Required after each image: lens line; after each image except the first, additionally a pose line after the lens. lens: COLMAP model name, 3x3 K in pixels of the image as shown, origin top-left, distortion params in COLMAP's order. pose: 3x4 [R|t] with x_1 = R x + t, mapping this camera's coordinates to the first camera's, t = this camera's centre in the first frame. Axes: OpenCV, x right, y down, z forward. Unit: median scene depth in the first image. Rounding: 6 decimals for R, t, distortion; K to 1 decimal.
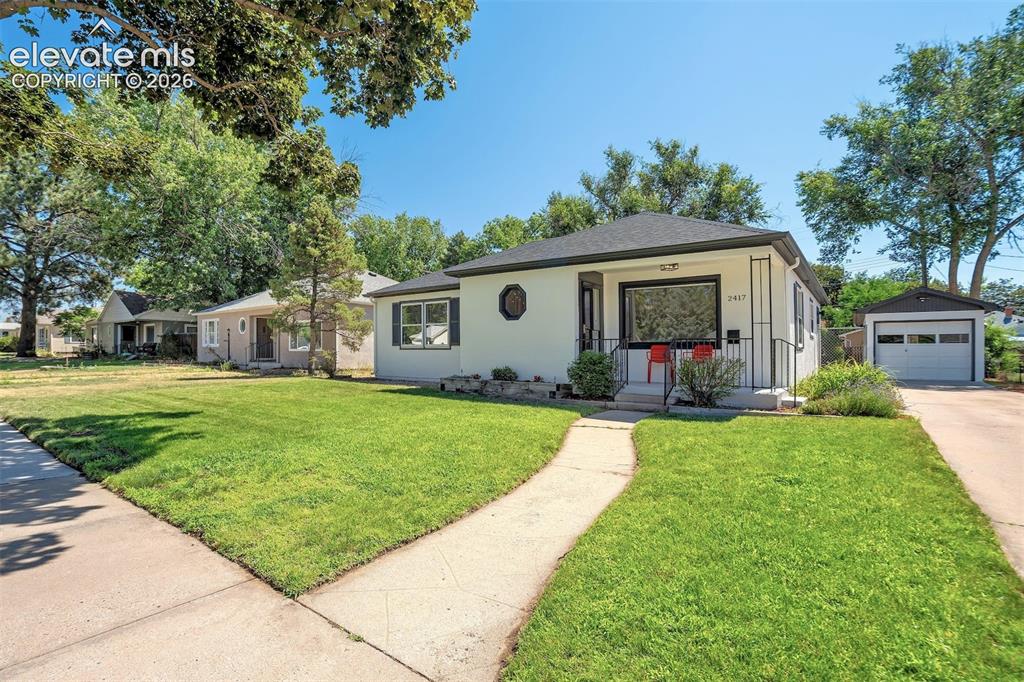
lens RADIAL K [[488.7, 0, 494.0], [0, 488.7, 350.0], [0, 0, 1]] dist [-0.051399, 0.017991]
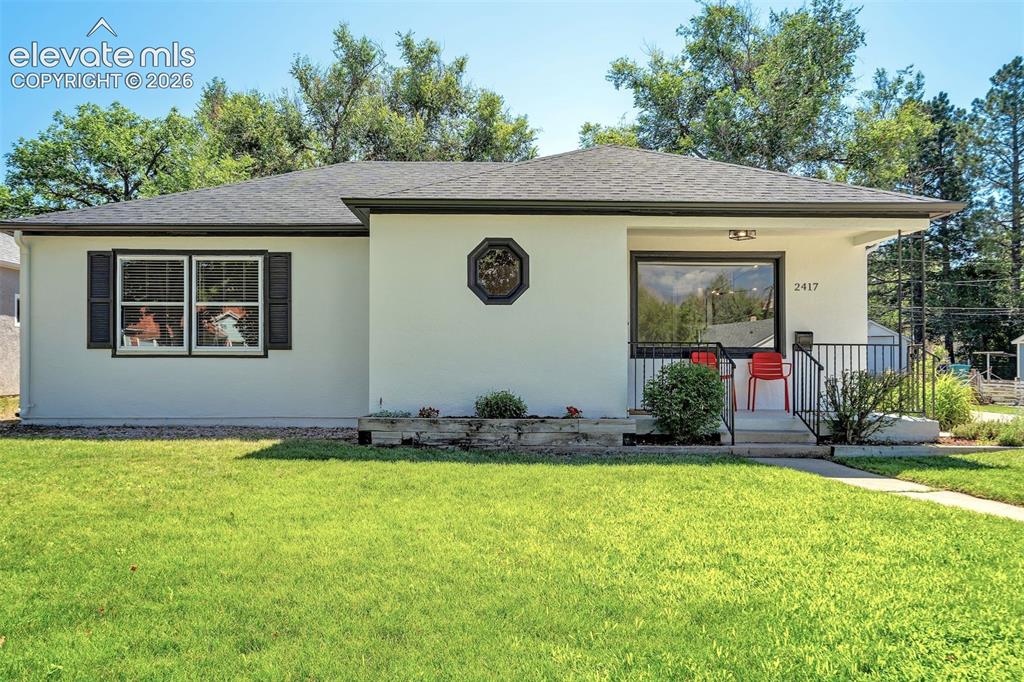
lens RADIAL K [[741.2, 0, 495.9], [0, 741.2, 351.6], [0, 0, 1]] dist [0.002759, 0.005962]
pose [[0.795782, 0.004059, 0.605569, -0.299779], [-0.001727, 0.999989, -0.004433, -0.003751], [-0.605581, 0.002482, 0.795780, 0.230152]]
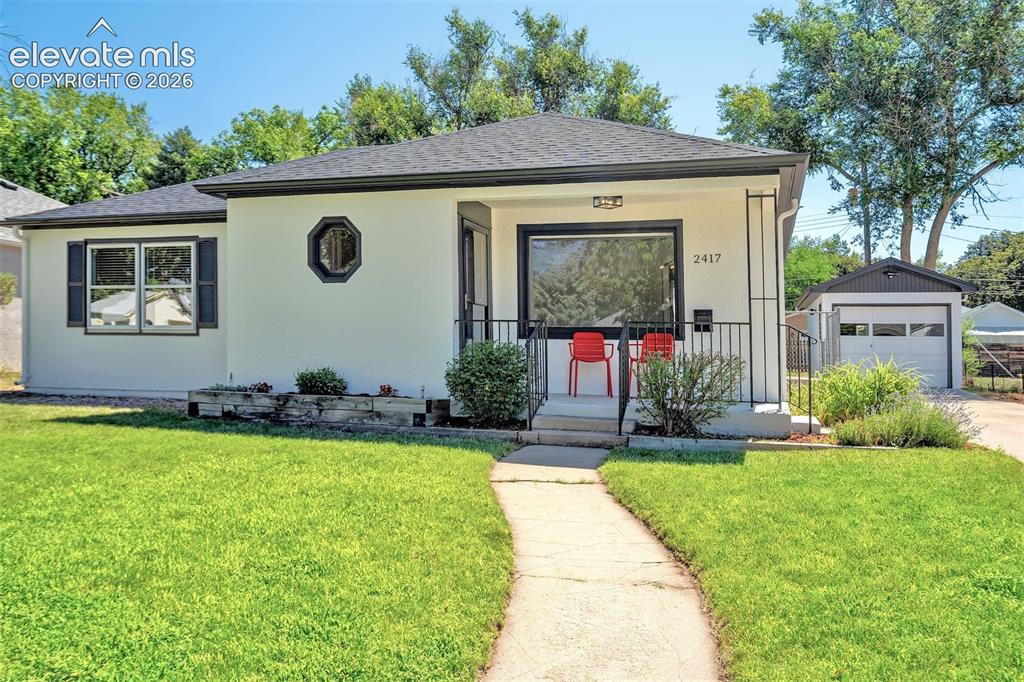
lens RADIAL K [[768.6, 0, 512.0], [0, 768.6, 341.0], [0, 0, 1]] dist [0.009255, 0.007631]
pose [[0.939143, 0.009045, 0.343407, -0.046415], [-0.010142, 0.999948, 0.001400, 0.000186], [-0.343376, -0.004798, 0.939186, 0.083702]]
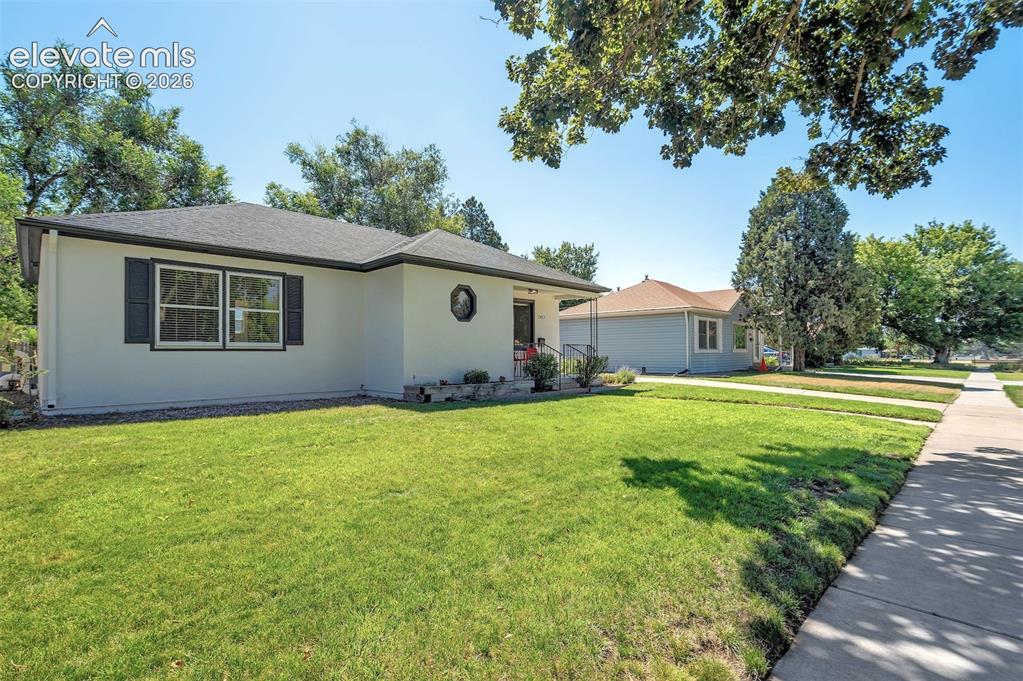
lens RADIAL K [[491.5, 0, 512.3], [0, 491.5, 350.4], [0, 0, 1]] dist [-0.016262, 0.000194]
pose [[0.120128, -0.005244, 0.992745, -0.609741], [-0.006759, 0.999959, 0.006100, -0.006856], [-0.992735, -0.007442, 0.120088, 0.513634]]
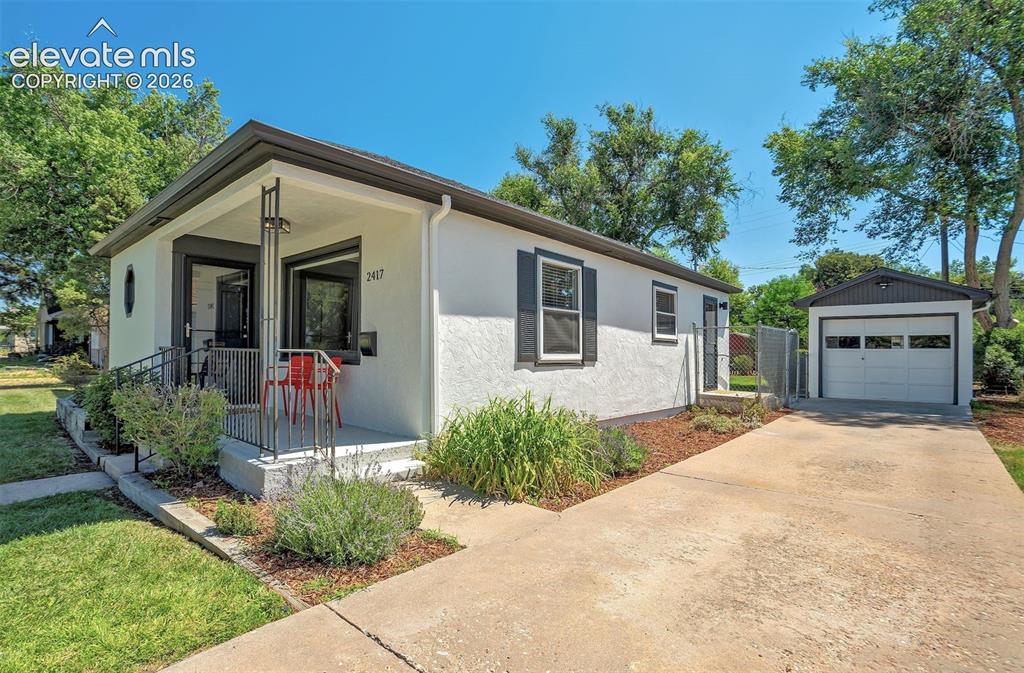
lens RADIAL K [[492.6, 0, 512.2], [0, 492.6, 342.6], [0, 0, 1]] dist [-0.014895, 0.001208]
pose [[0.998059, 0.001617, -0.062251, 0.398579], [-0.002441, 0.999910, -0.013169, -0.012347], [0.062224, 0.013296, 0.997974, 0.246195]]
